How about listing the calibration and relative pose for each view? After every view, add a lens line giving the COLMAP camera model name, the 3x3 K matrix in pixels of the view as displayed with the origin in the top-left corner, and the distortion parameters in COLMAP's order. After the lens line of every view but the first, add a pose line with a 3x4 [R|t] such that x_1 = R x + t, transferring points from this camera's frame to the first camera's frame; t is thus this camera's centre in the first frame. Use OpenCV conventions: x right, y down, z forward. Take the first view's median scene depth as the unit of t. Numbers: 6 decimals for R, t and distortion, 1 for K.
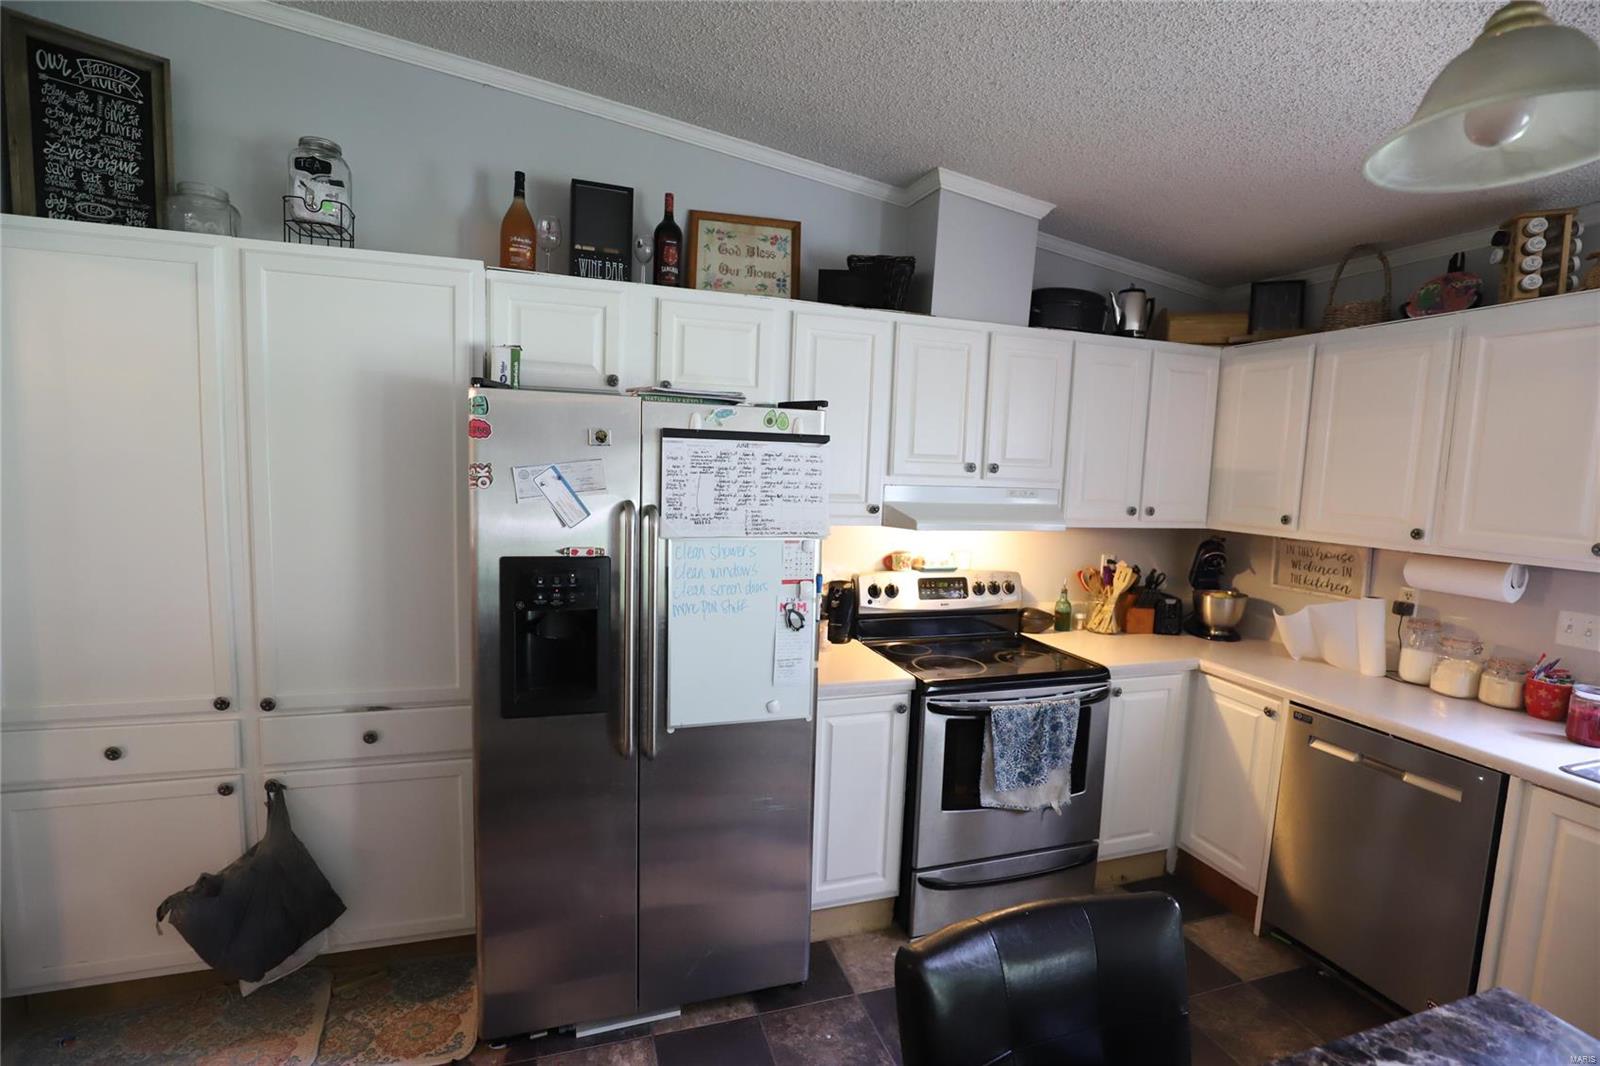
lens RADIAL K [[728.7, 0, 802.0], [0, 728.7, 535.0], [0, 0, 1]] dist [-0.039113, 0.007895]
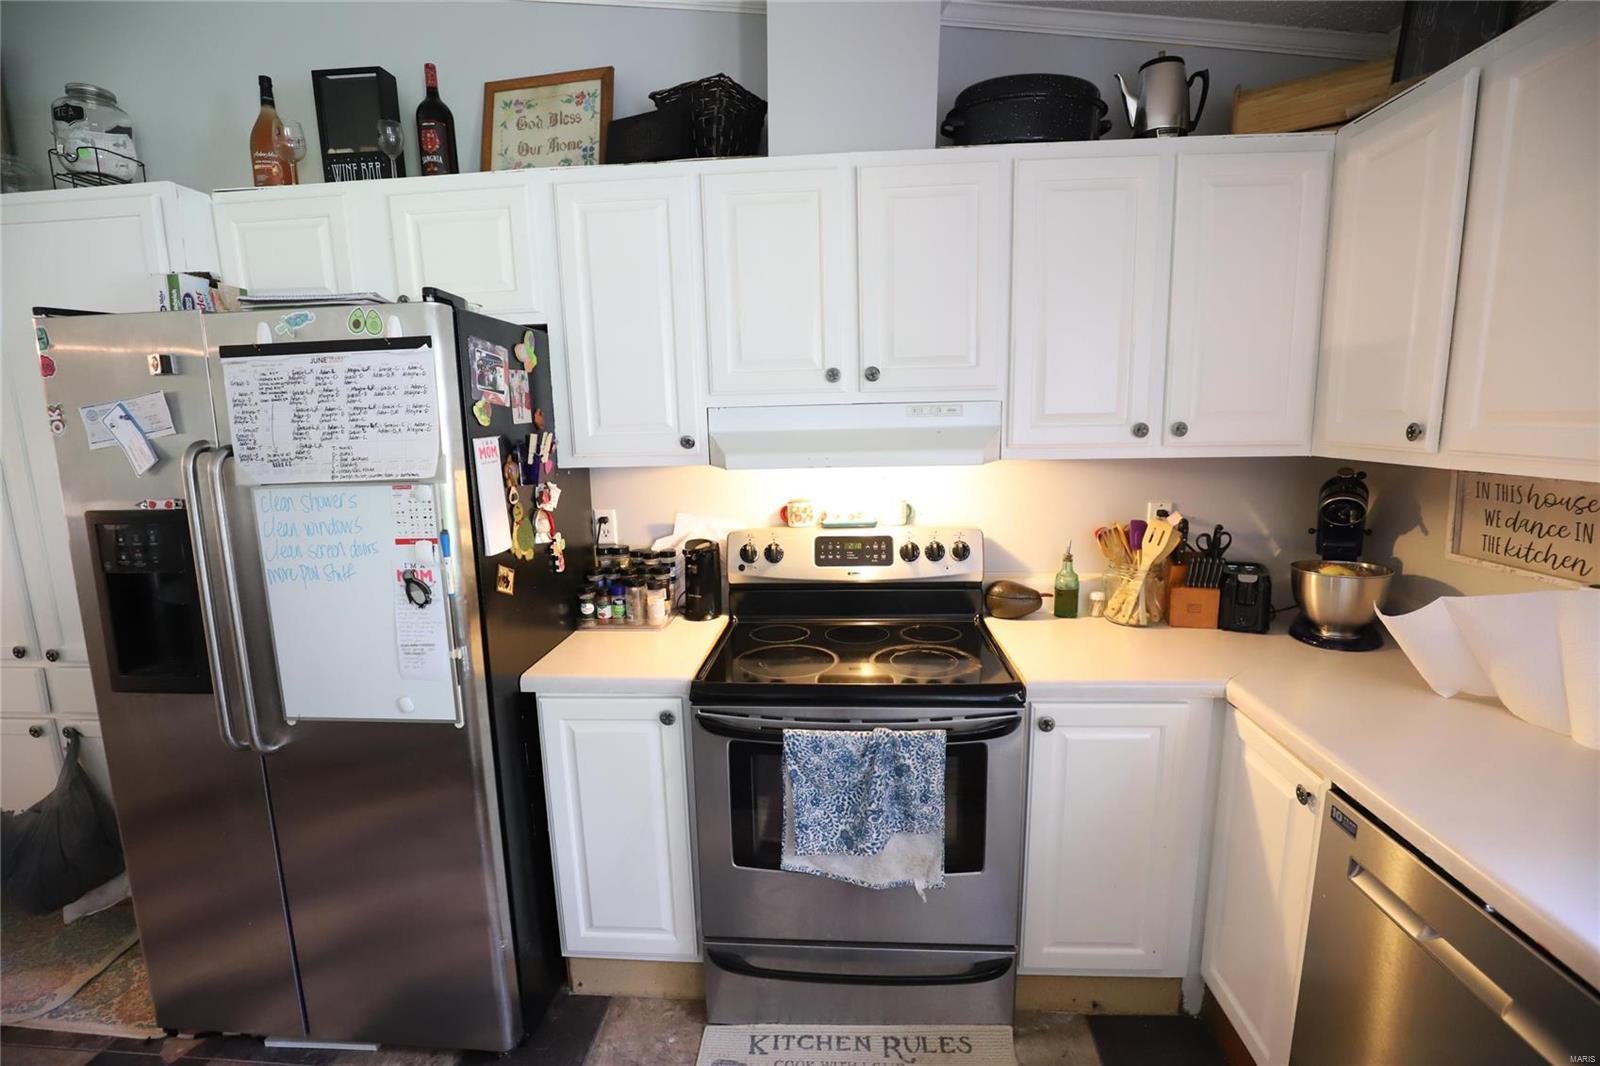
lens RADIAL K [[726.0, 0, 803.3], [0, 726.0, 539.0], [0, 0, 1]] dist [-0.037797, 0.007574]
pose [[0.922854, 0.008300, -0.385061, 0.513991], [0.017537, 0.997825, 0.063537, 0.017943], [0.384751, -0.065388, 0.920701, 0.388571]]
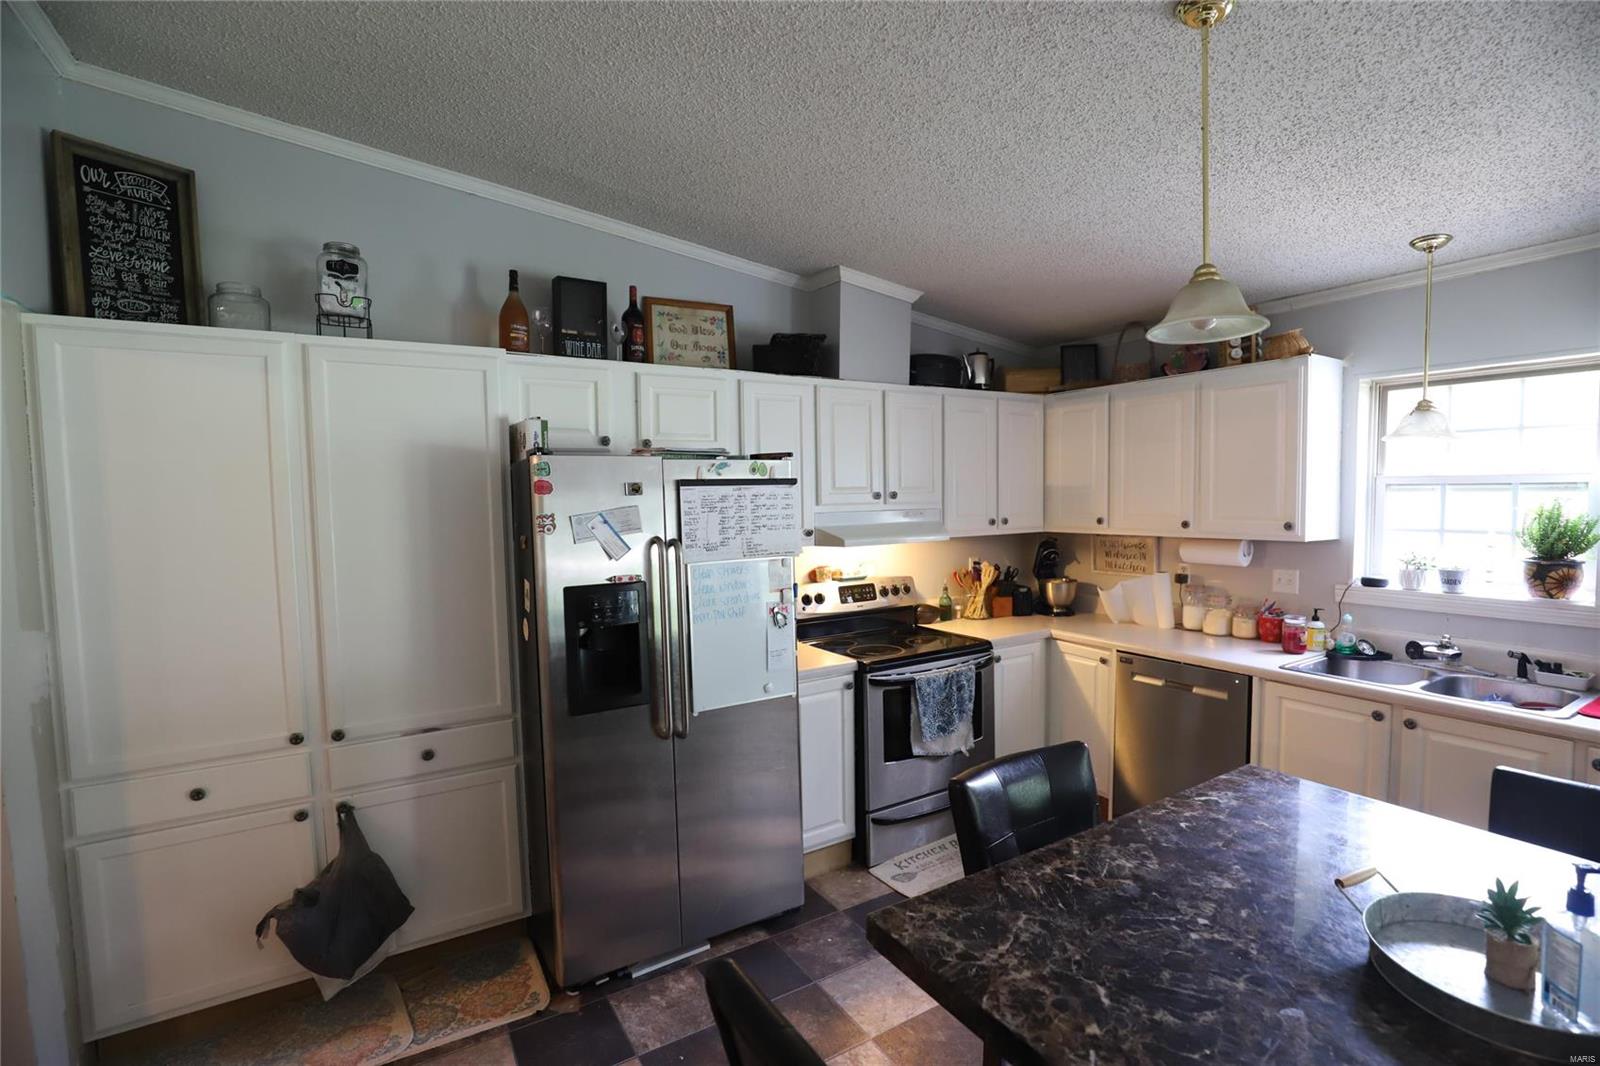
lens RADIAL K [[728.7, 0, 802.0], [0, 728.7, 535.0], [0, 0, 1]] dist [-0.039113, 0.007895]
pose [[0.972055, -0.065734, 0.225361, -0.208131], [0.074856, 0.996675, -0.032166, 0.008110], [-0.222498, 0.048136, 0.973744, -0.235932]]
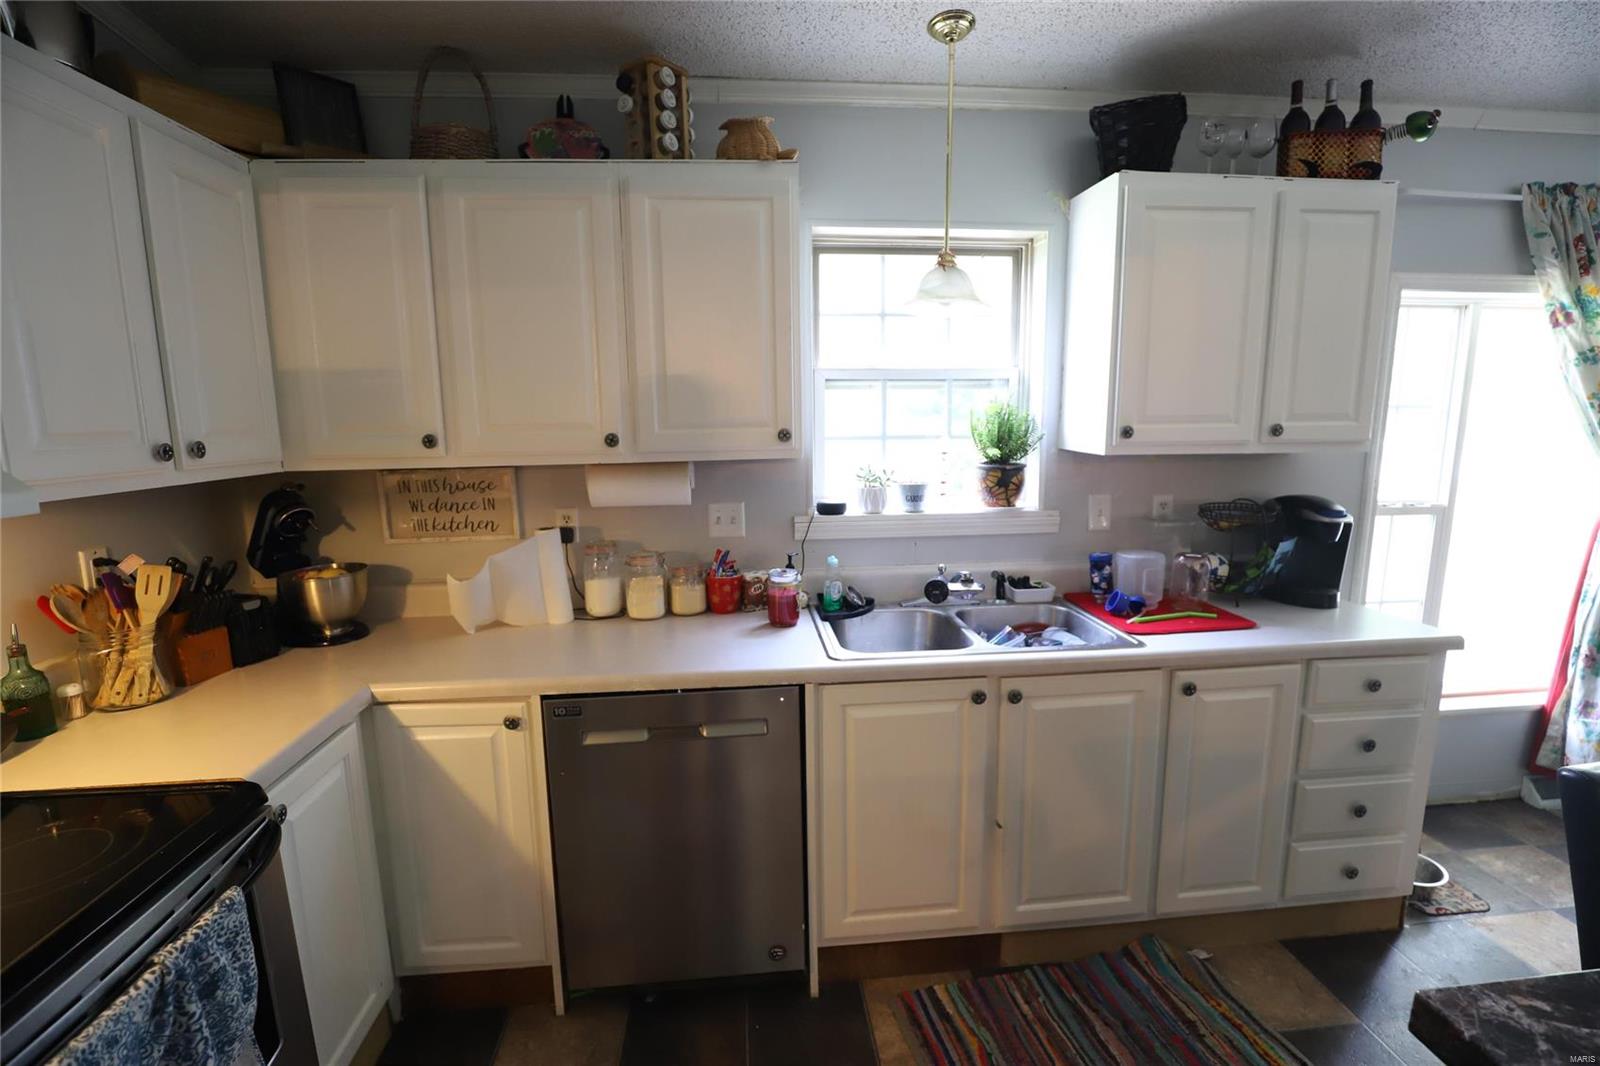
lens RADIAL K [[728.8, 0, 798.3], [0, 728.8, 535.6], [0, 0, 1]] dist [-0.040816, 0.008877]
pose [[0.222098, -0.196947, 0.954926, 0.094960], [0.118149, 0.977606, 0.174145, -0.012802], [-0.967839, 0.074146, 0.240394, 0.562491]]
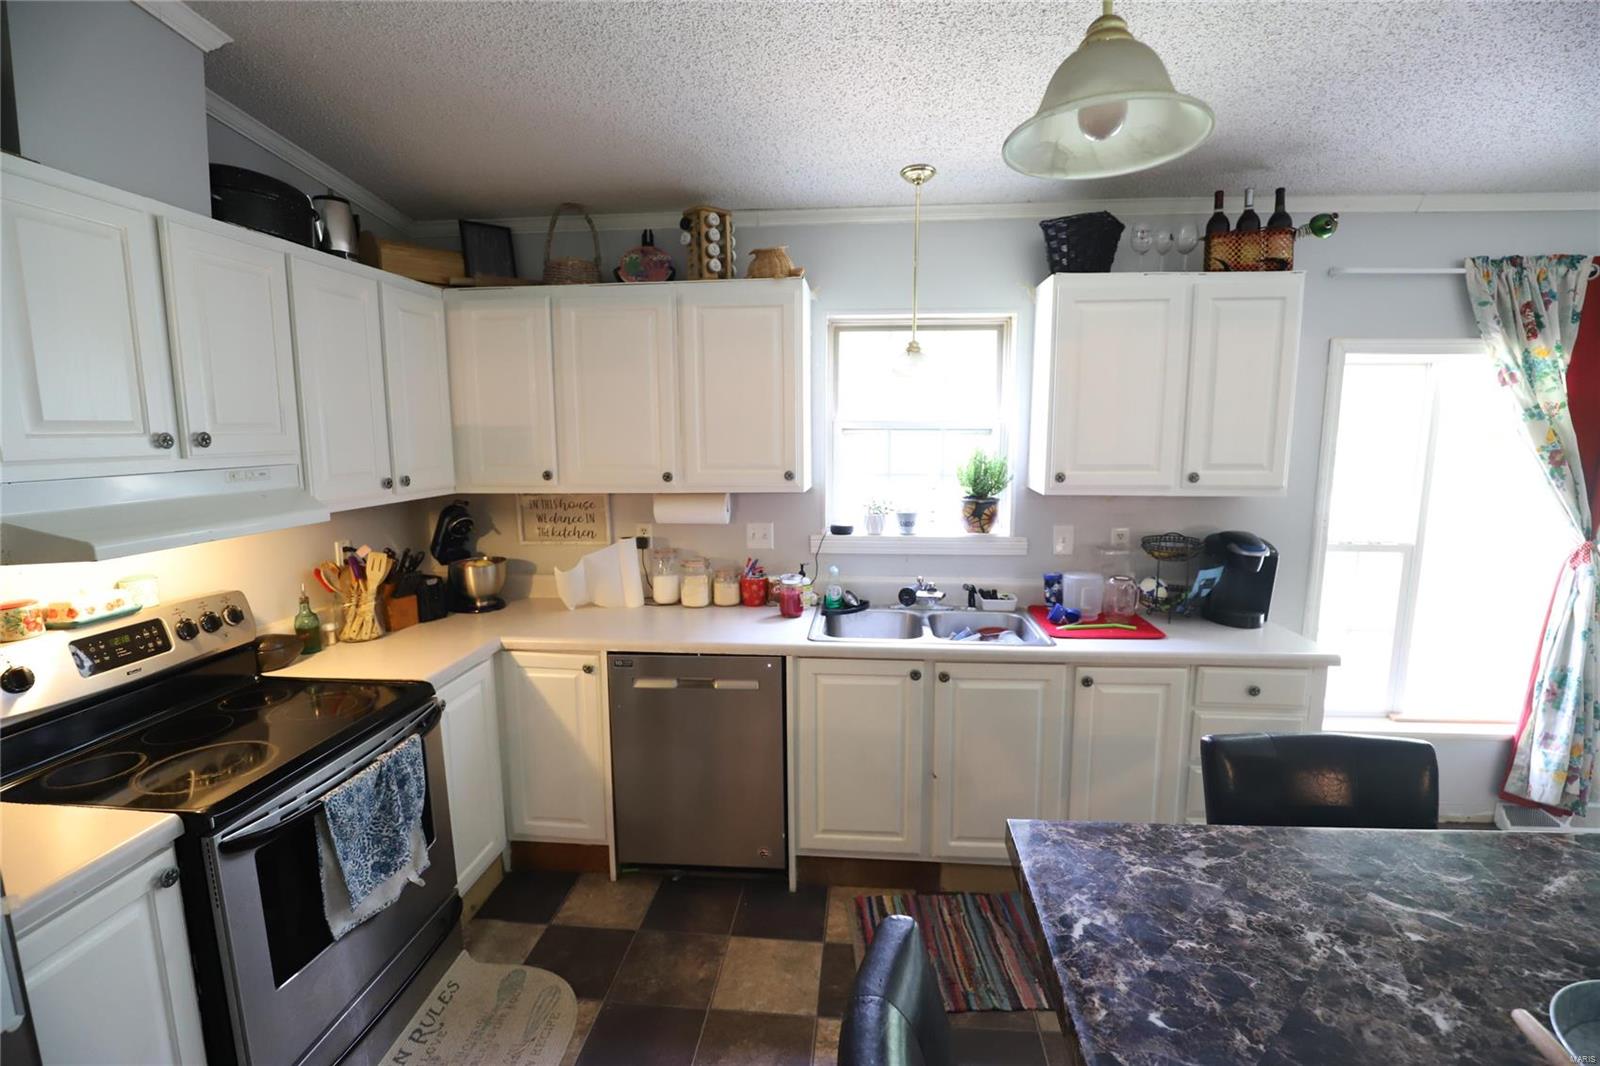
lens RADIAL K [[728.7, 0, 802.0], [0, 728.7, 535.0], [0, 0, 1]] dist [-0.039113, 0.007895]
pose [[0.396840, -0.167935, 0.902394, -0.111464], [0.110629, 0.984705, 0.134603, -0.039949], [-0.911196, 0.046415, 0.409349, 0.306136]]
